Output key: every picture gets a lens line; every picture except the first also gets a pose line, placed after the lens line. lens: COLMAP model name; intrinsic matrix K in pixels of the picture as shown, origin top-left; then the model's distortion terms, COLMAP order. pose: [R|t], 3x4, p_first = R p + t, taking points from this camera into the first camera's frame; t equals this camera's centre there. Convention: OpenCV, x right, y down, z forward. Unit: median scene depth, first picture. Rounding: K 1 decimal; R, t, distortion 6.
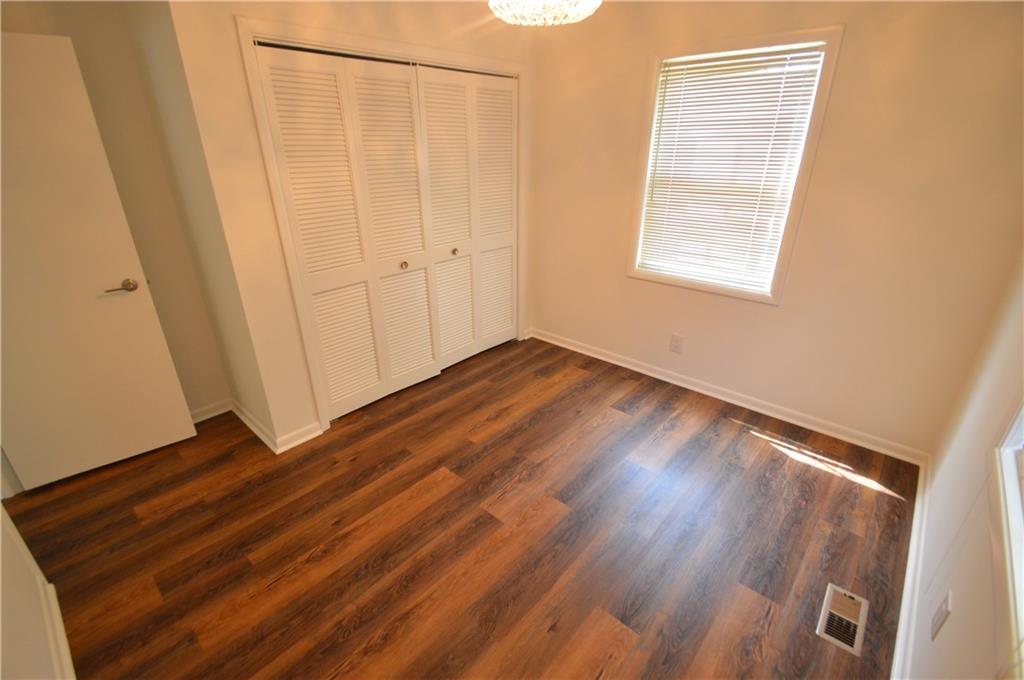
lens RADIAL K [[457.2, 0, 507.0], [0, 457.2, 345.3], [0, 0, 1]] dist [0.015684, -0.021069]
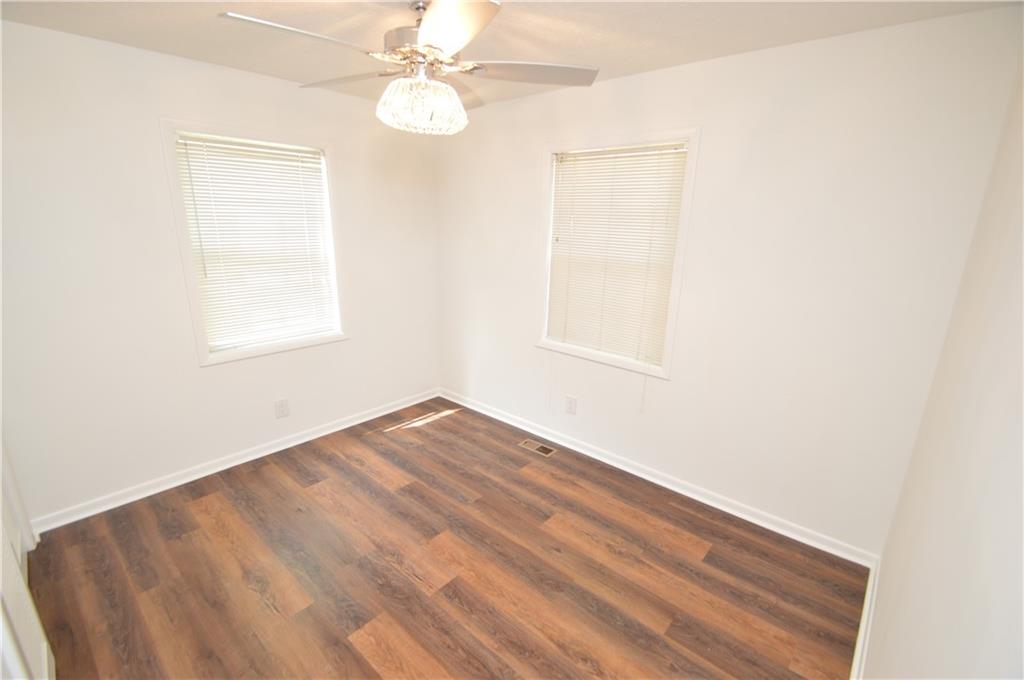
lens RADIAL K [[457.2, 0, 507.0], [0, 457.2, 345.3], [0, 0, 1]] dist [0.015684, -0.021069]
pose [[-0.019327, -0.257500, 0.966085, -0.734342], [0.382525, 0.890843, 0.245097, -0.235747], [-0.923743, 0.374288, 0.081283, 0.530002]]
